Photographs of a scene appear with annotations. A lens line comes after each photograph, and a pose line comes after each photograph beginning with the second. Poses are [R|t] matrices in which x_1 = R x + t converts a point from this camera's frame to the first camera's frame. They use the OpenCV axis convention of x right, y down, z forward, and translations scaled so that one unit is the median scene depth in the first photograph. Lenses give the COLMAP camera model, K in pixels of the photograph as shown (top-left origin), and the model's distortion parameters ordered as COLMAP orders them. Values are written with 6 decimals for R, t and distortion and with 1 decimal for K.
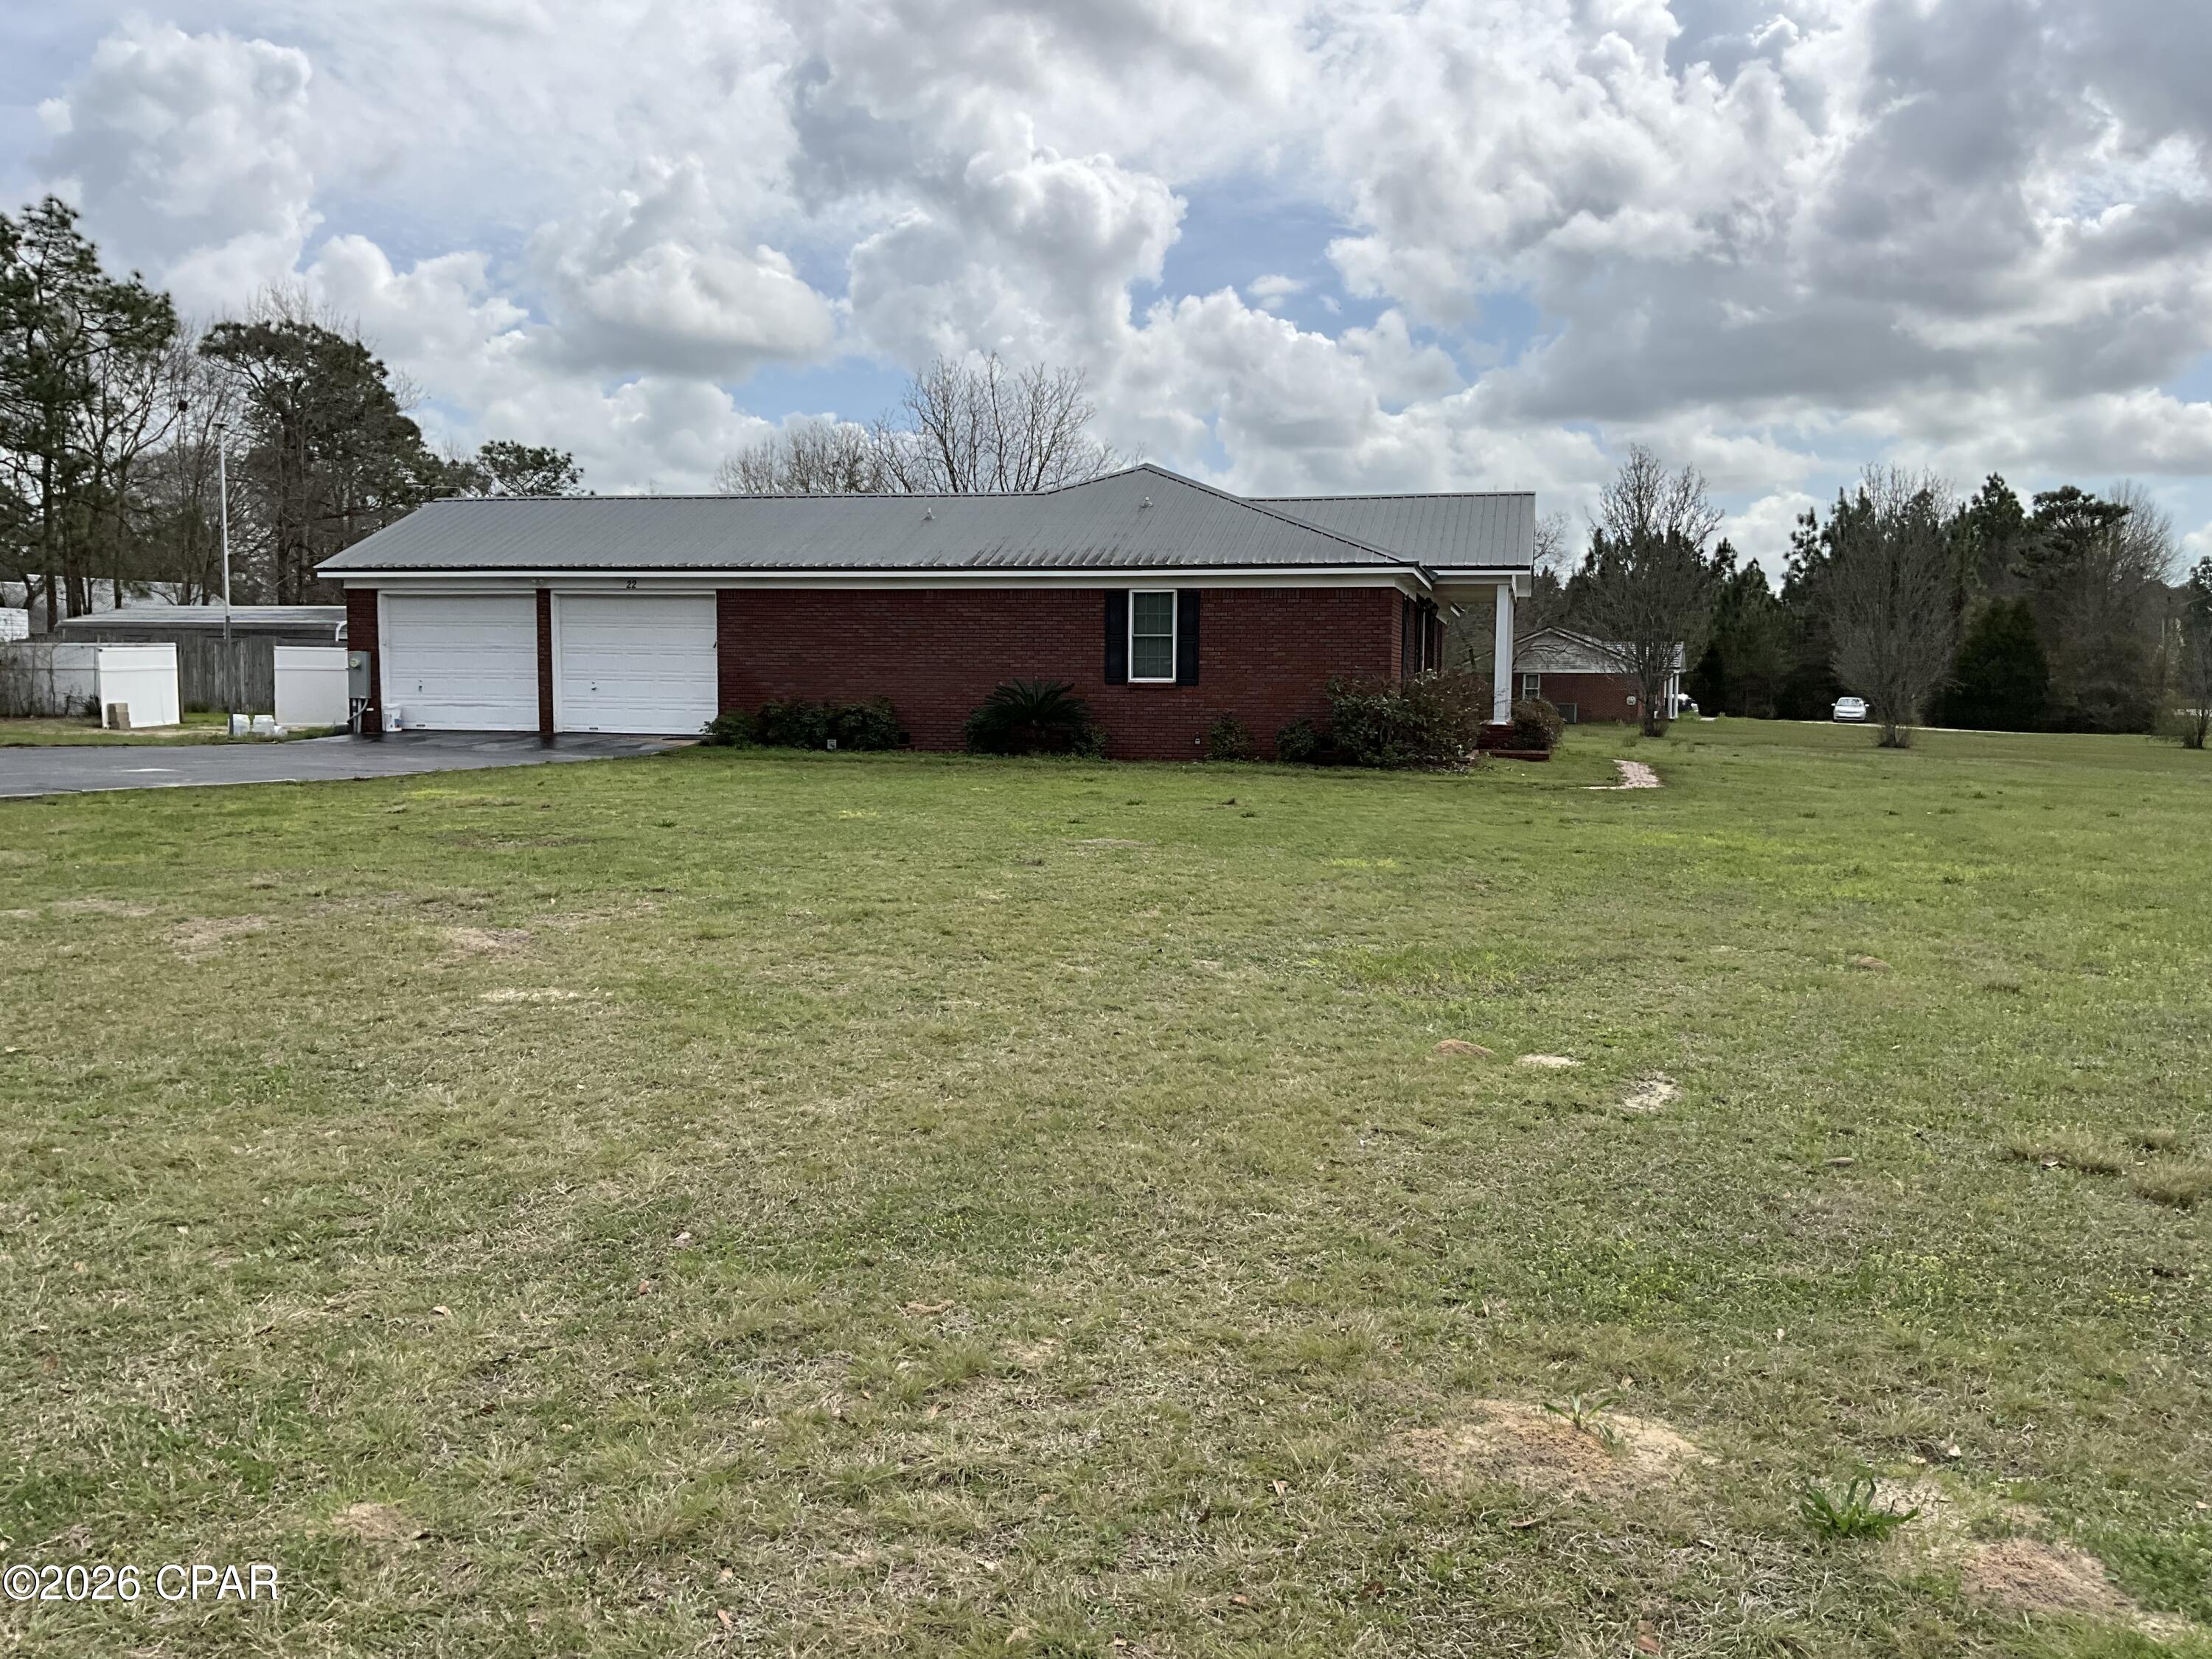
lens RADIAL K [[1892.0, 0, 1108.9], [0, 1892.0, 821.7], [0, 0, 1]] dist [0.265234, -0.558709]
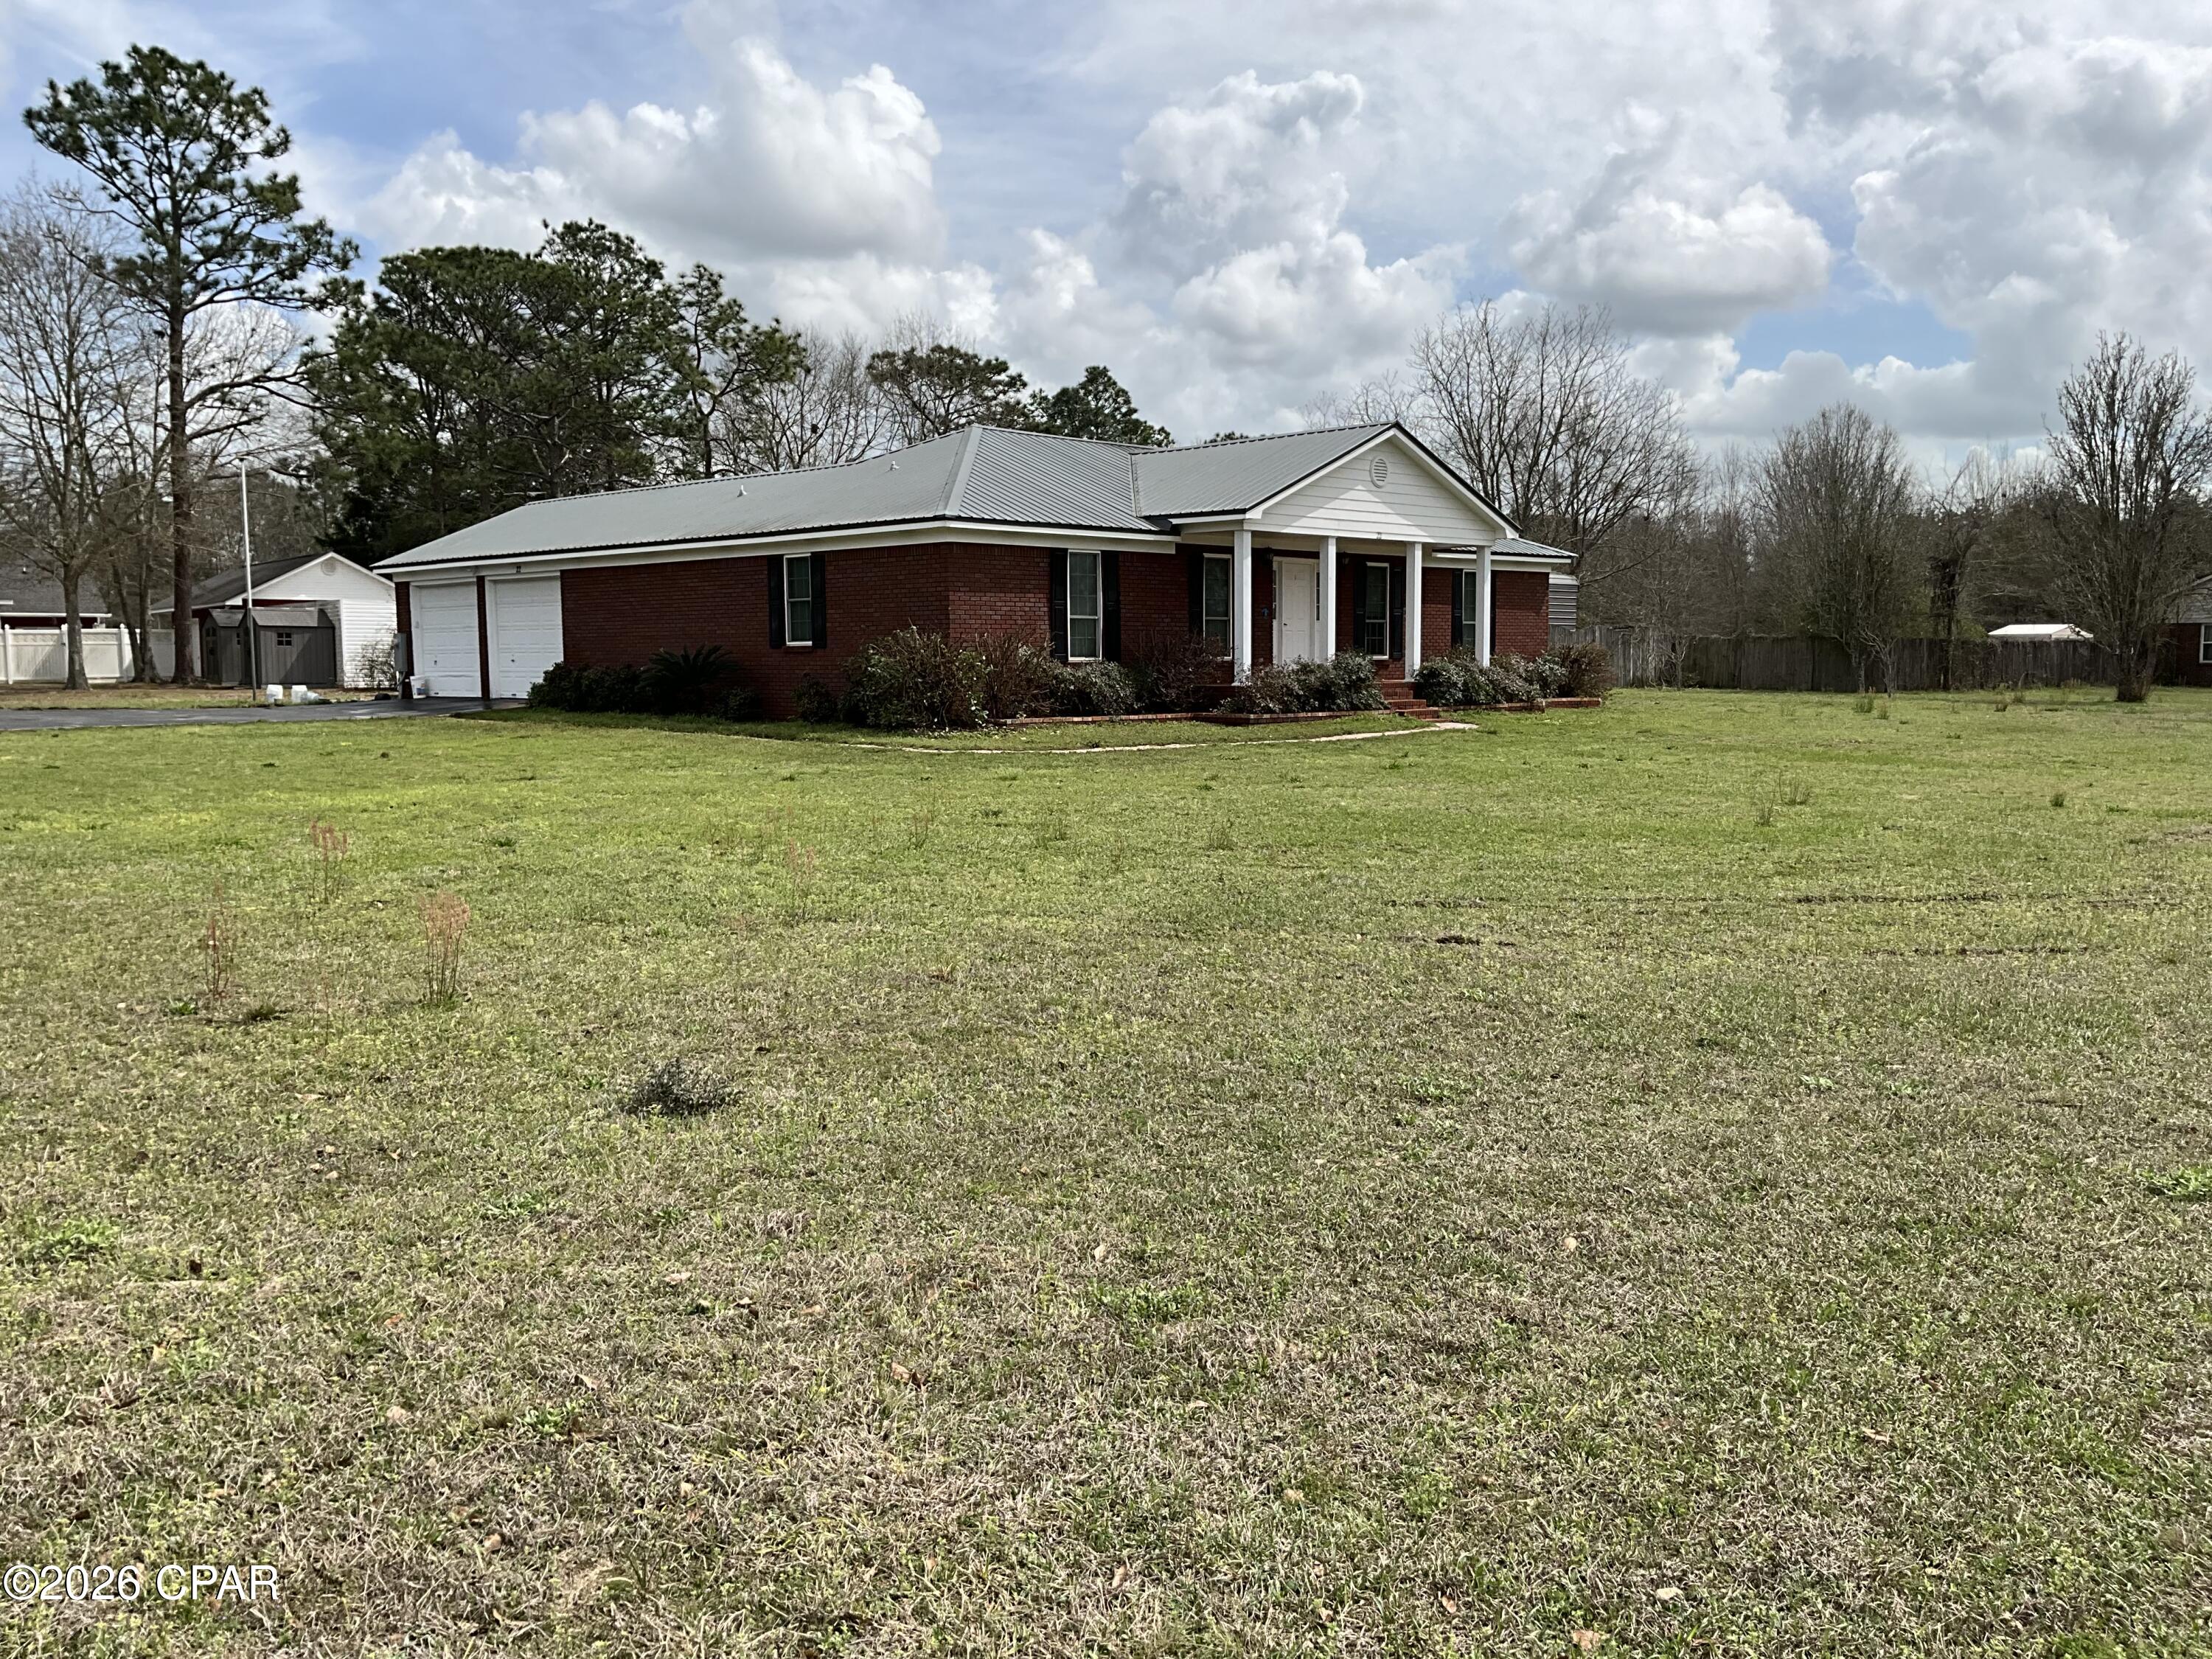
lens RADIAL K [[1892.0, 0, 1108.9], [0, 1892.0, 821.7], [0, 0, 1]] dist [0.265234, -0.558709]
pose [[0.863732, 0.019229, -0.503584, 0.640154], [-0.009857, 0.999725, 0.021266, -0.000627], [0.503854, -0.013404, 0.863685, 0.167986]]
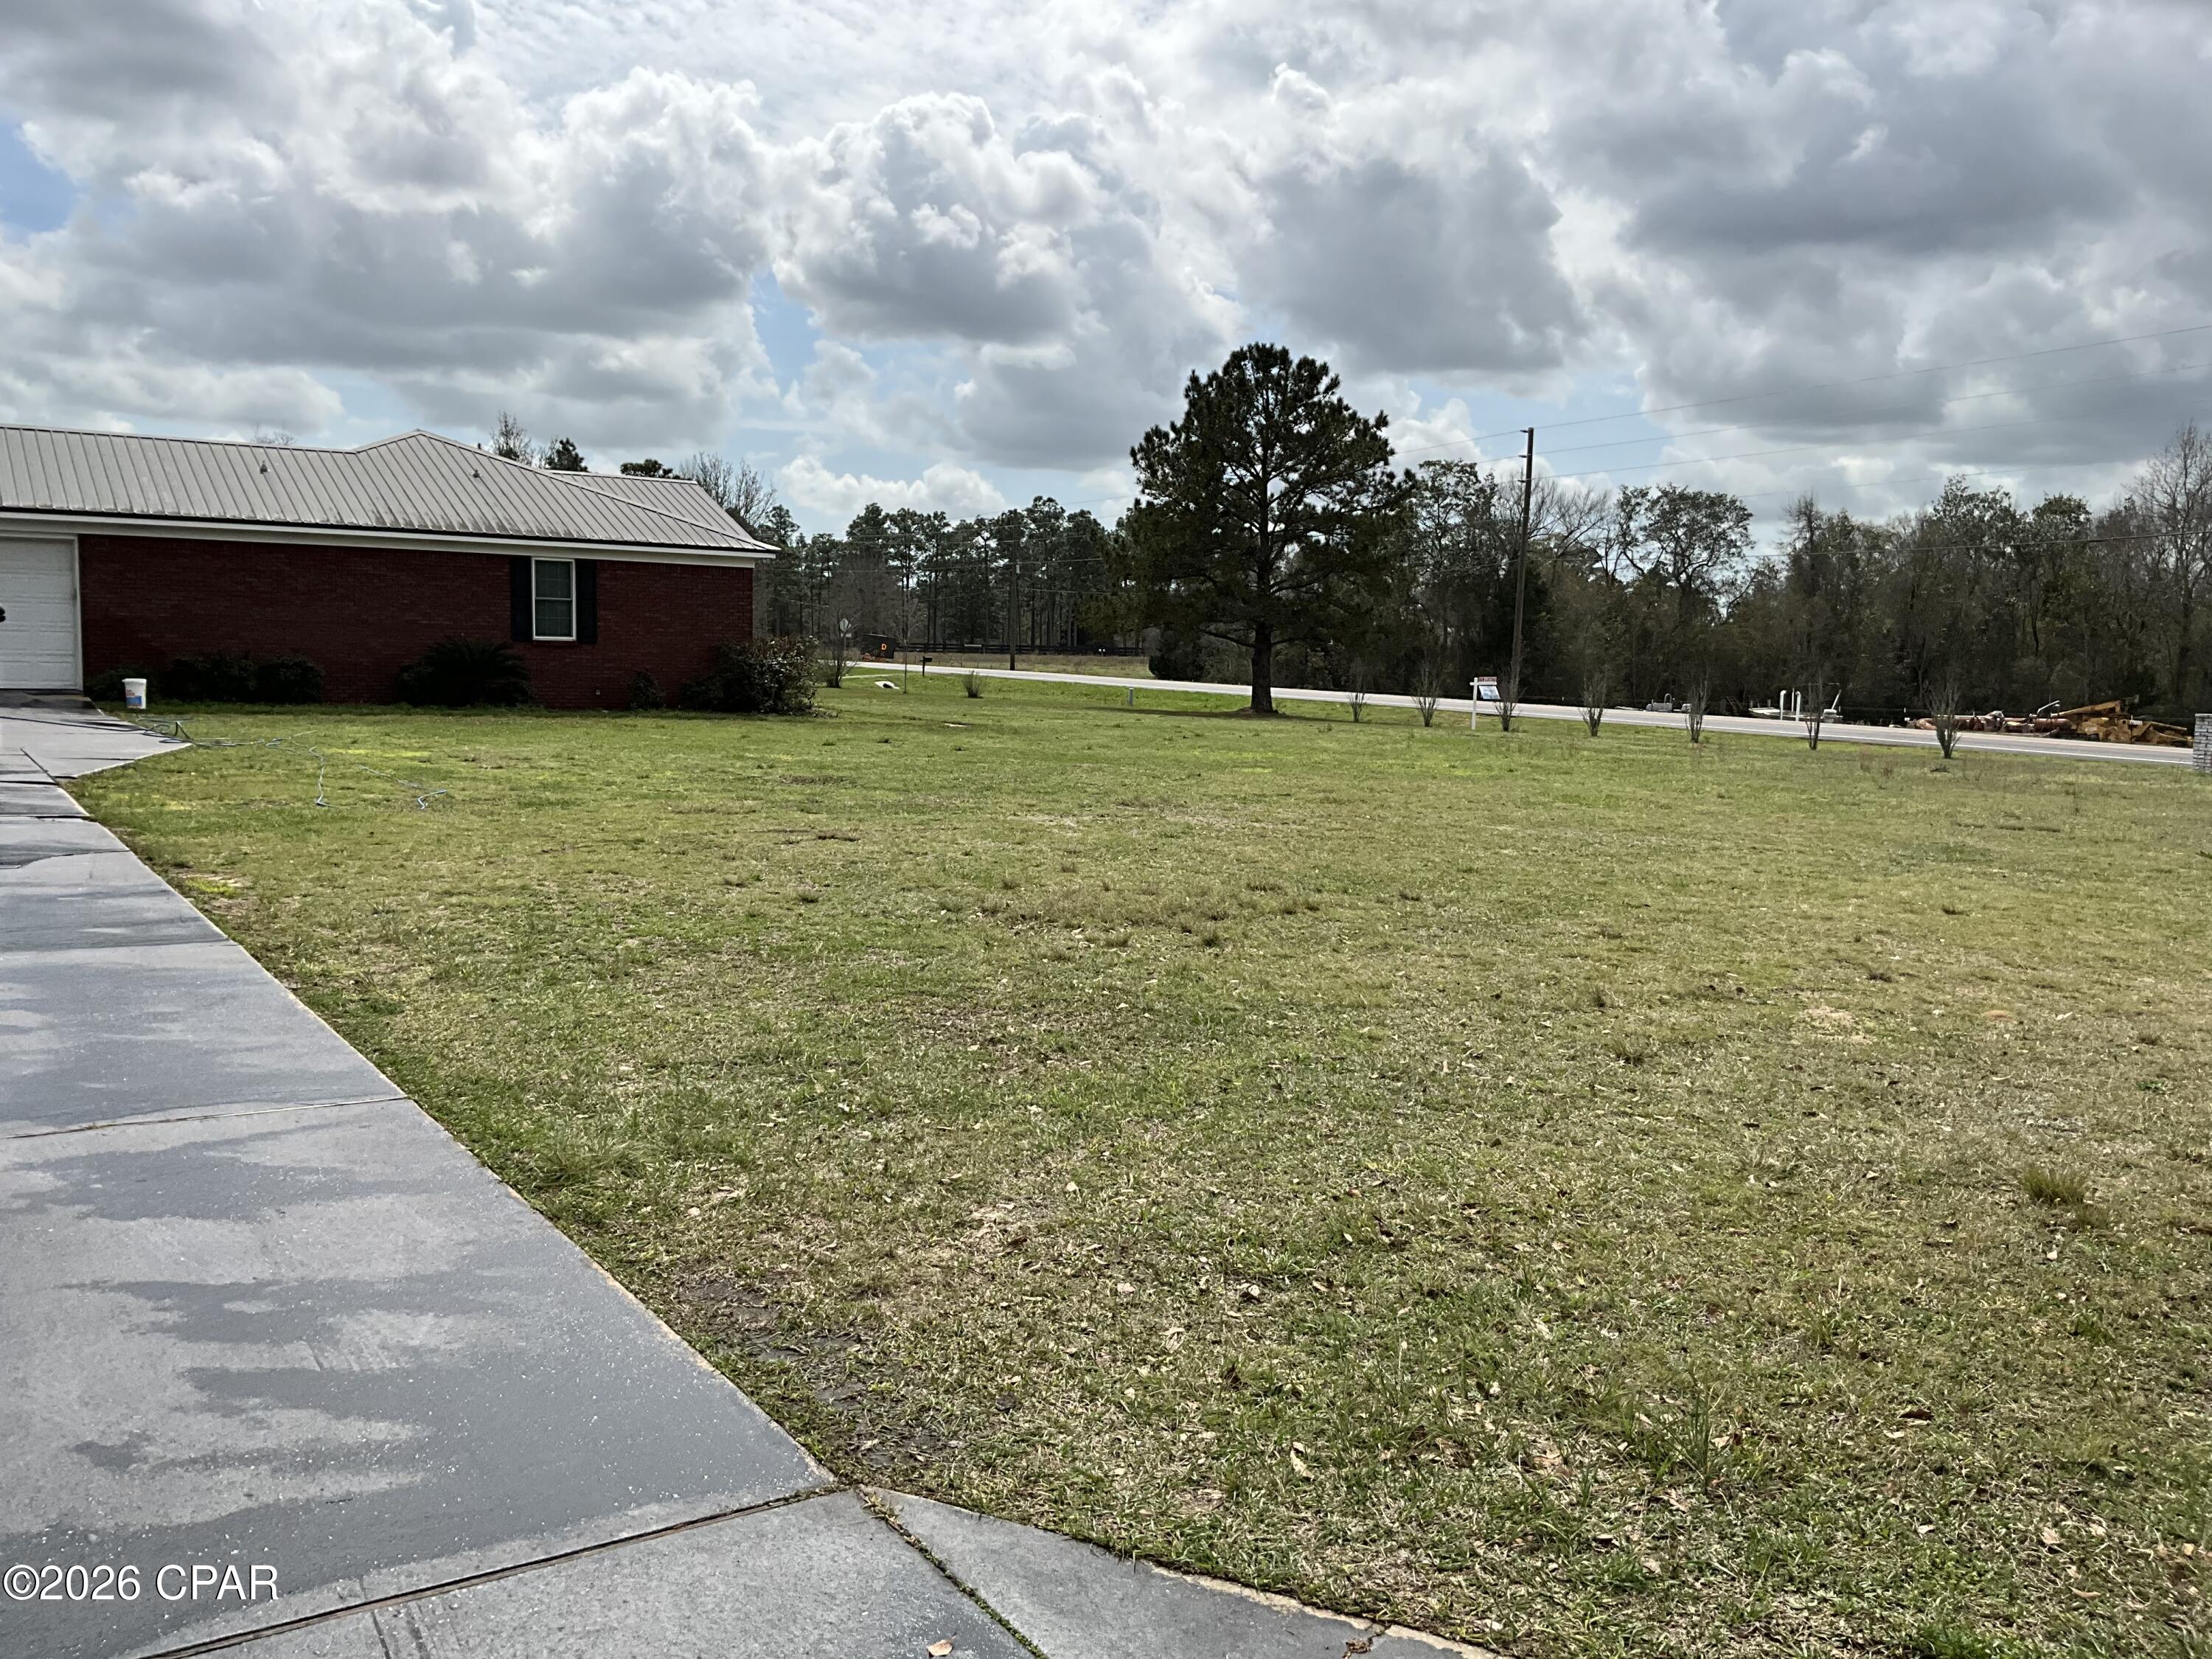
lens RADIAL K [[1892.0, 0, 1108.9], [0, 1892.0, 821.7], [0, 0, 1]] dist [0.265234, -0.558709]
pose [[0.709281, -0.056099, 0.702690, -0.512637], [0.031734, 0.998359, 0.047672, -0.009017], [-0.704211, -0.011514, 0.709897, -0.048050]]
